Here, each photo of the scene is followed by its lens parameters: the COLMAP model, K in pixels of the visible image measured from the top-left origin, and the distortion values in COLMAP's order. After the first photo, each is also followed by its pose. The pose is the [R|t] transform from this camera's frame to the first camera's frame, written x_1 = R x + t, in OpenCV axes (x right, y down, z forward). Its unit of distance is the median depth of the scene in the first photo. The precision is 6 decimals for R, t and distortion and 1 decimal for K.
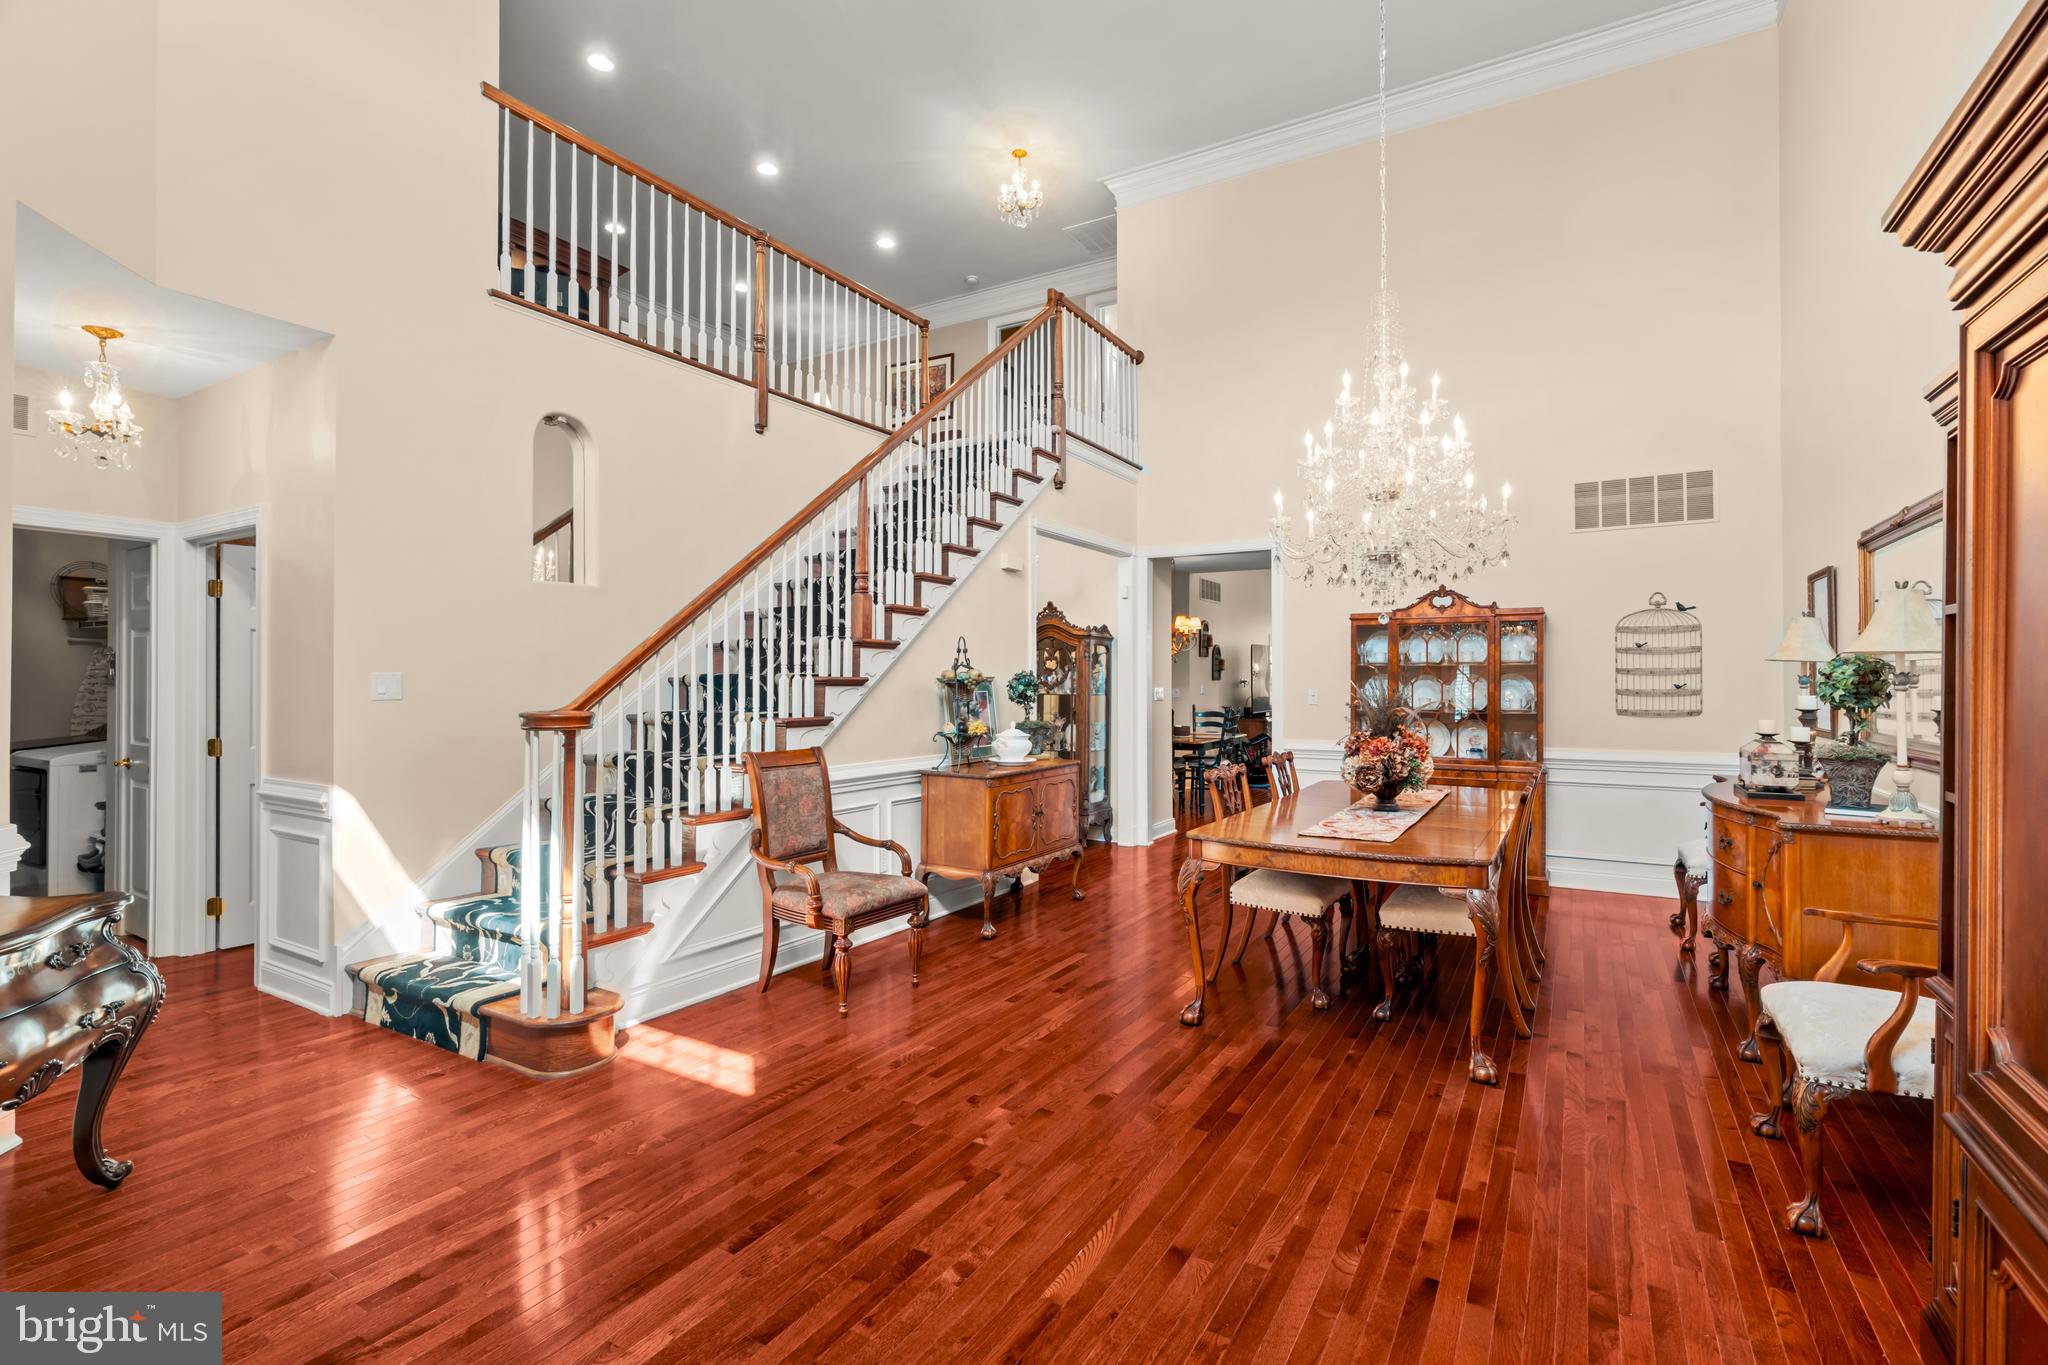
lens RADIAL K [[918.5, 0, 1021.9], [0, 918.5, 676.7], [0, 0, 1]] dist [-0.000556, 0.000026]
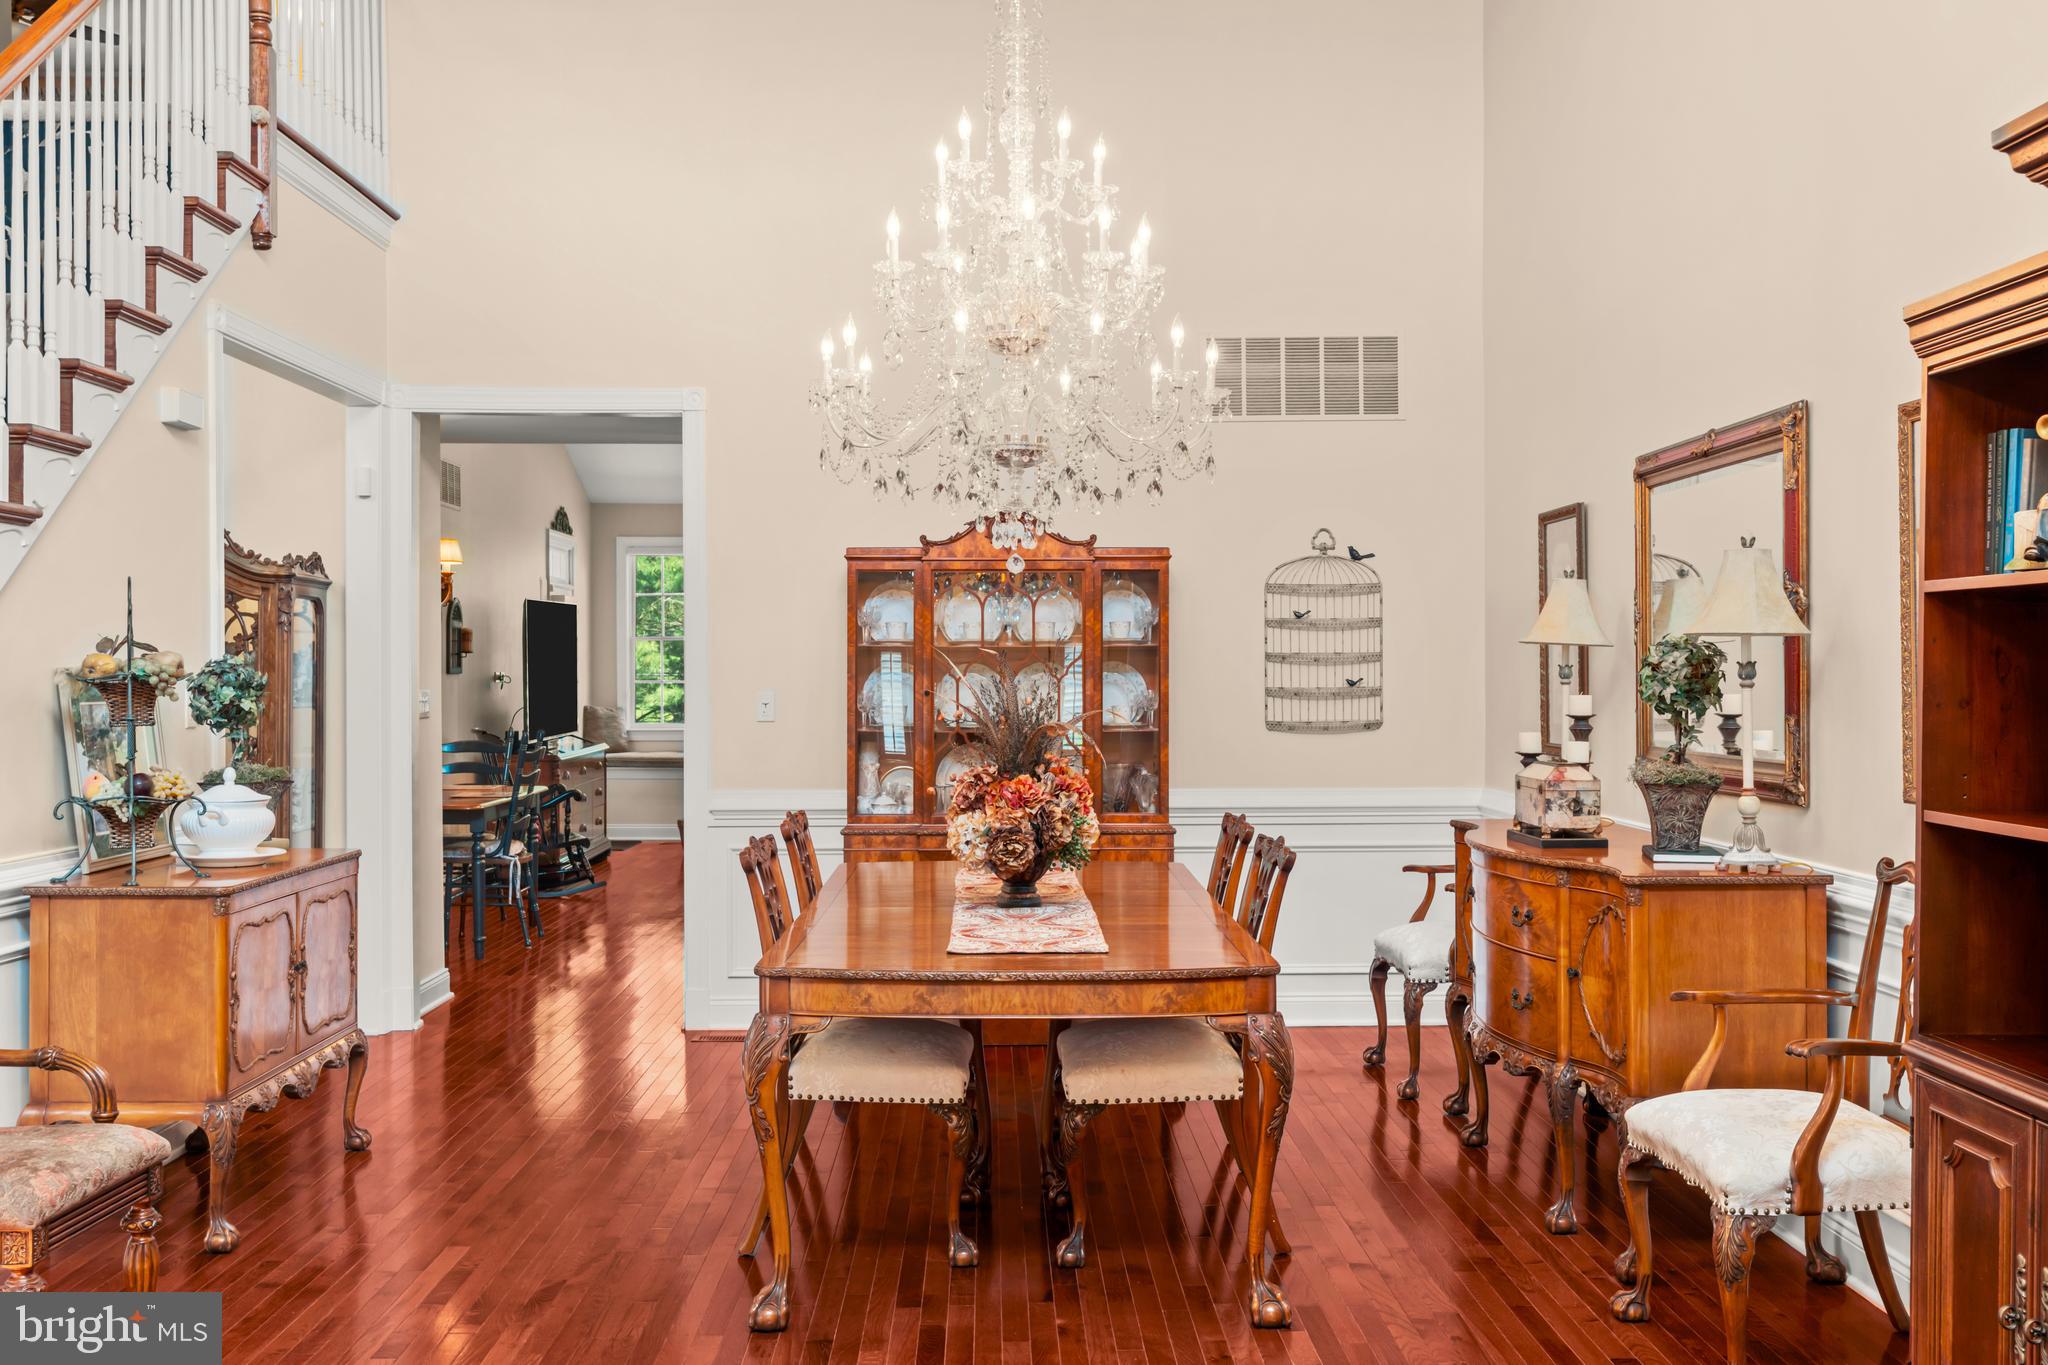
lens RADIAL K [[1973.0, 0, 1024.0], [0, 1973.0, 682.5], [0, 0, 1]] dist [0.012609, 0.004792]
pose [[0.857363, -0.004882, 0.514688, -0.191831], [0.000638, 0.999964, 0.008422, -0.000946], [-0.514711, -0.006892, 0.857336, -0.029244]]
